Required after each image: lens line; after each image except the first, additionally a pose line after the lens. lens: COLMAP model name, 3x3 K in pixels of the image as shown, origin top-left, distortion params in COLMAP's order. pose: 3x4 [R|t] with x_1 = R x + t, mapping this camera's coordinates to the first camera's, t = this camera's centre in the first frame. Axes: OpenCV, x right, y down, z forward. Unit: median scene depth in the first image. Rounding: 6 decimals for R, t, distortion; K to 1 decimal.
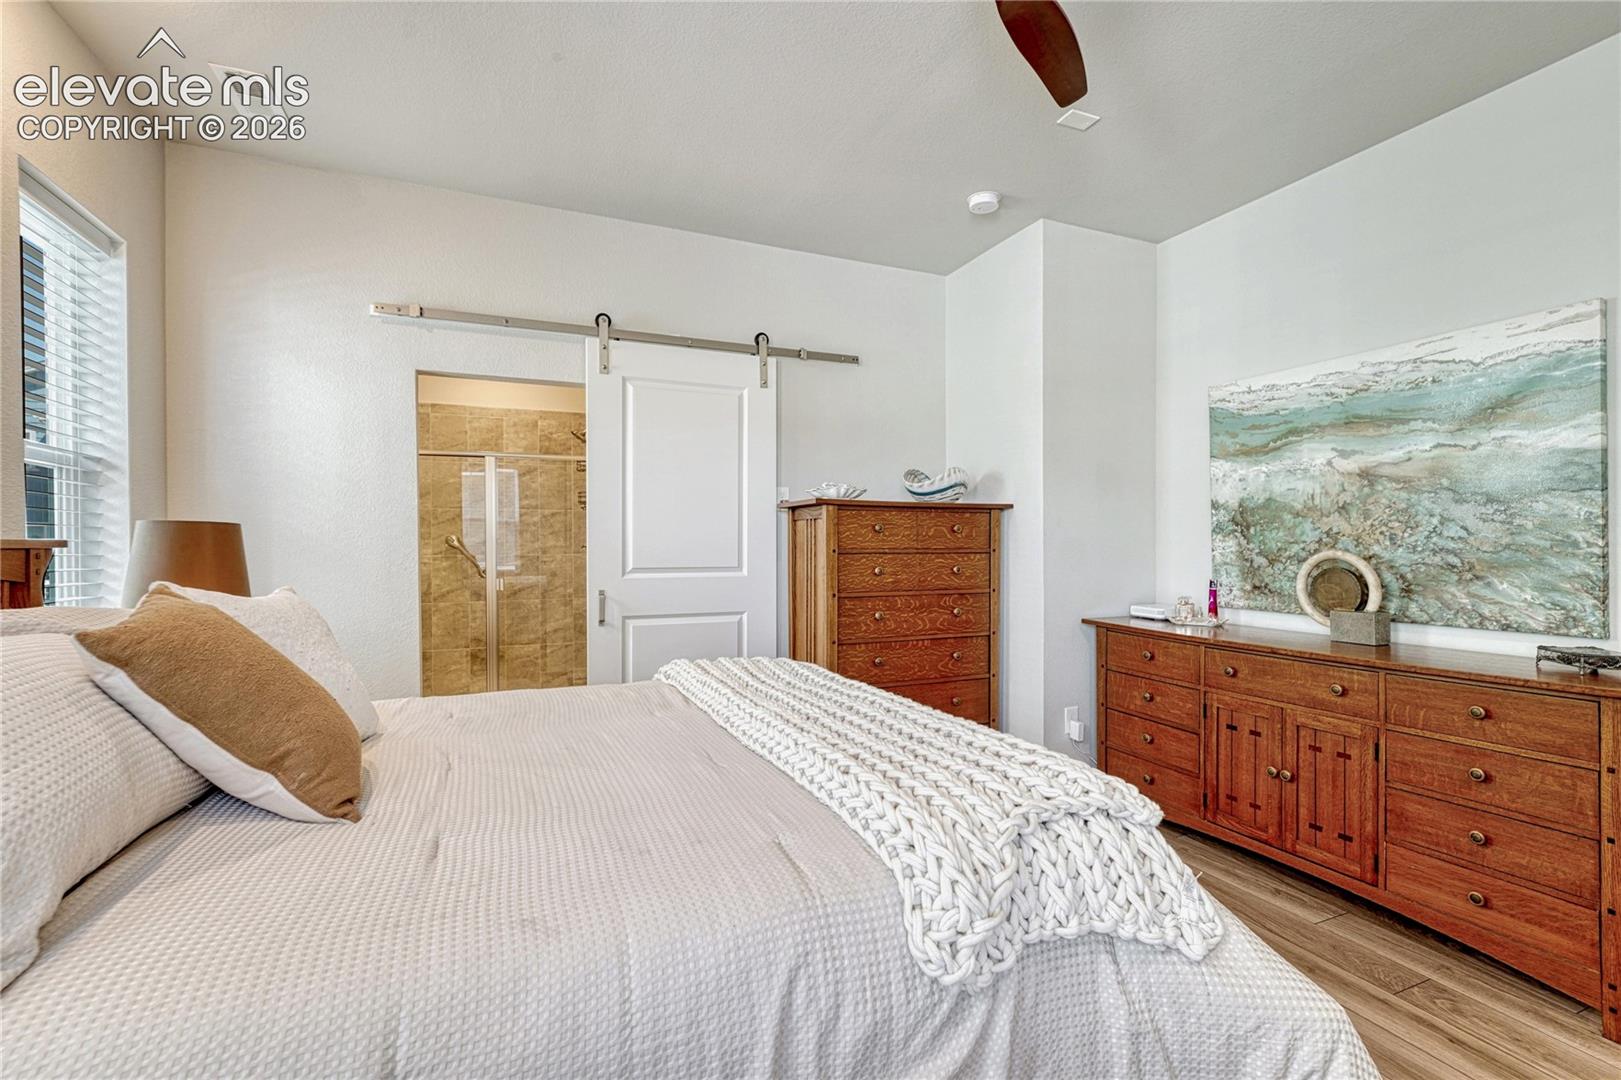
lens RADIAL K [[689.7, 0, 809.6], [0, 689.7, 550.2], [0, 0, 1]] dist [-0.001411, -0.001448]
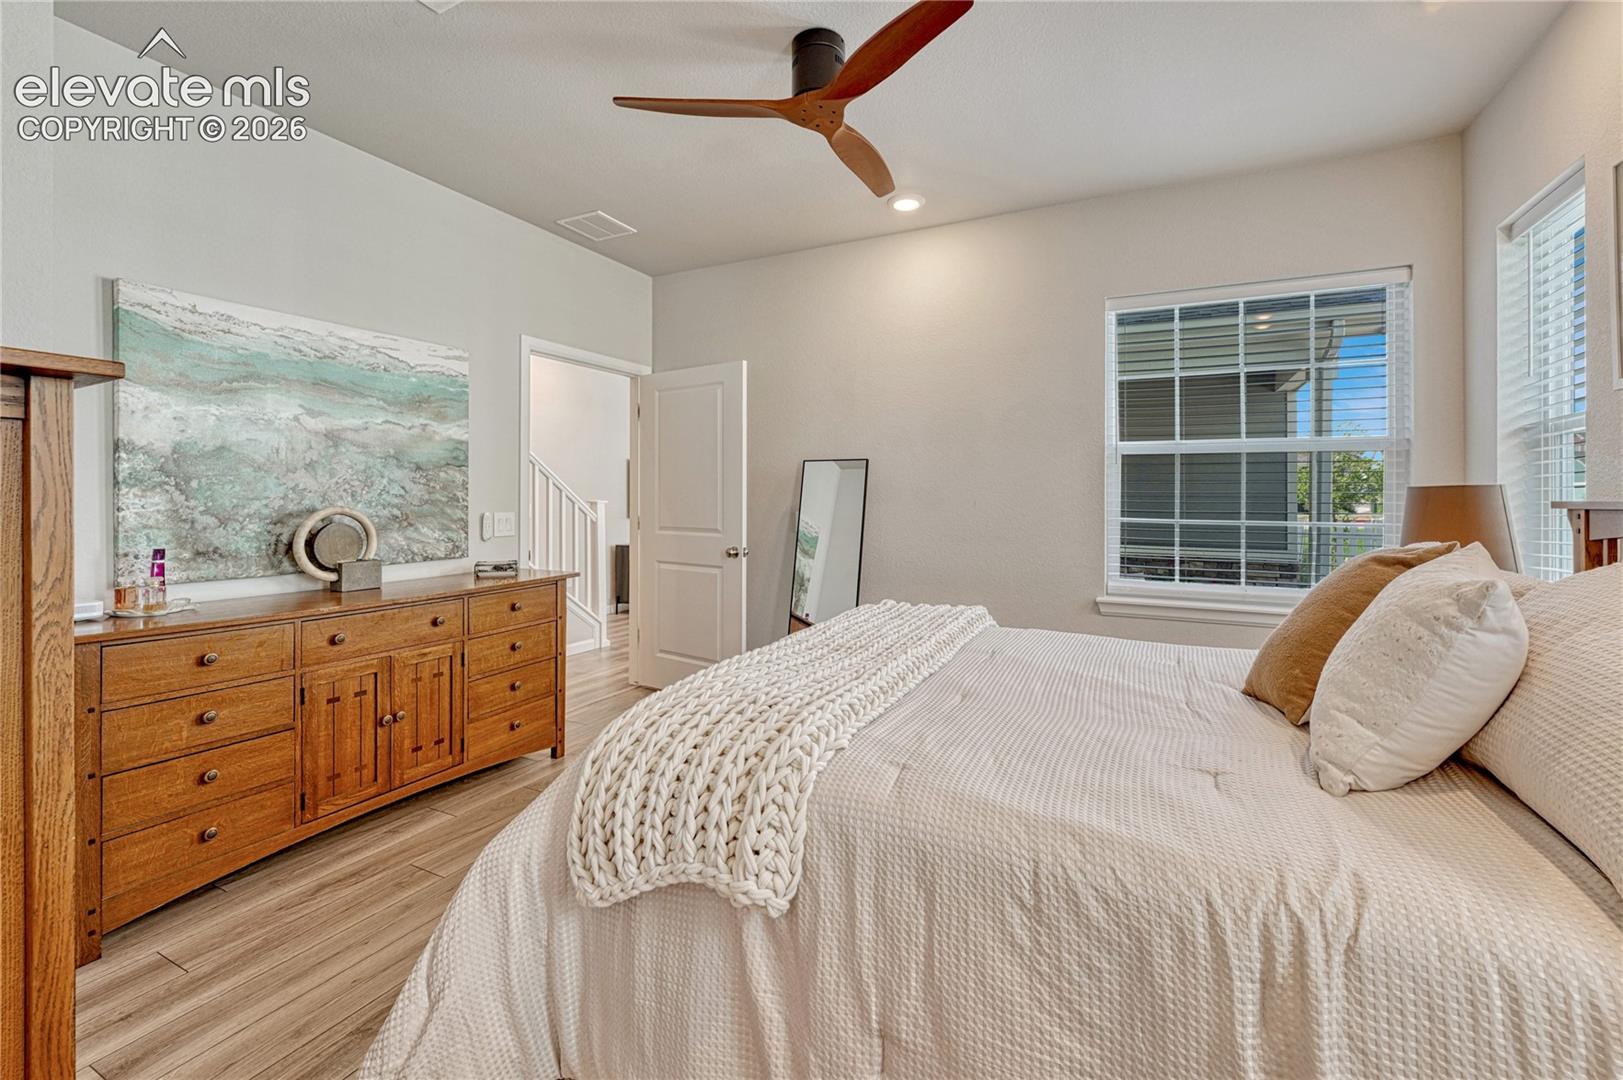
lens RADIAL K [[666.7, 0, 830.3], [0, 666.7, 491.8], [0, 0, 1]] dist [-0.001199, -0.000063]
pose [[-0.637325, 0.004511, 0.770582, -0.522740], [0.004804, 0.999987, -0.001881, -0.017013], [-0.770580, 0.002503, -0.637338, 1.111532]]
